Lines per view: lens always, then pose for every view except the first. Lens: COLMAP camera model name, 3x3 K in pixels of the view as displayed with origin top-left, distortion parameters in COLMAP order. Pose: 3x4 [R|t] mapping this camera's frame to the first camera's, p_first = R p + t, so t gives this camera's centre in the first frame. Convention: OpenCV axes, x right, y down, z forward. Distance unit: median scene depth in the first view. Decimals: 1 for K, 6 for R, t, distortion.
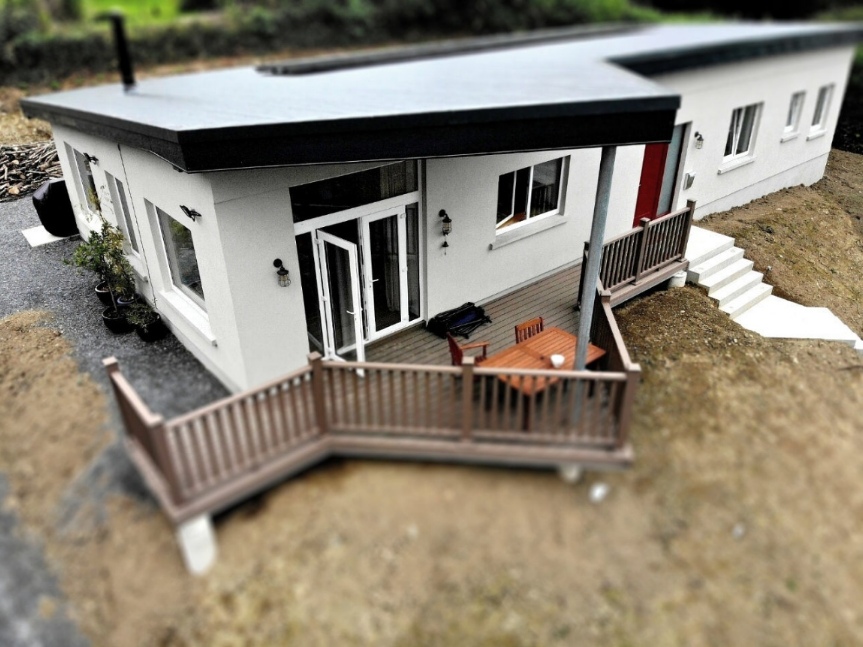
lens RADIAL K [[658.7, 0, 431.5], [0, 658.7, 323.5], [0, 0, 1]] dist [0.003560, -0.153070]
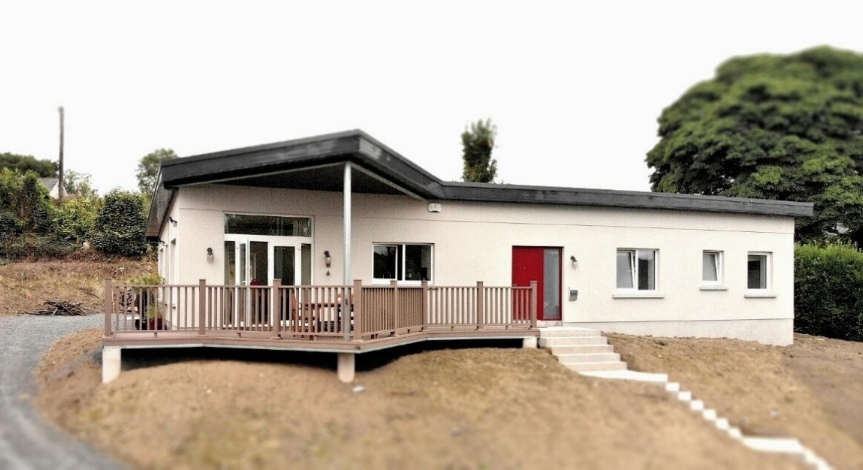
lens RADIAL K [[762.1, 0, 431.5], [0, 762.1, 235.0], [0, 0, 1]] dist [-0.004085, -0.002179]
pose [[0.958146, -0.006710, -0.286200, 0.799686], [-0.151968, 0.835320, -0.528343, 0.748837], [0.242614, 0.549723, 0.799339, -0.475719]]
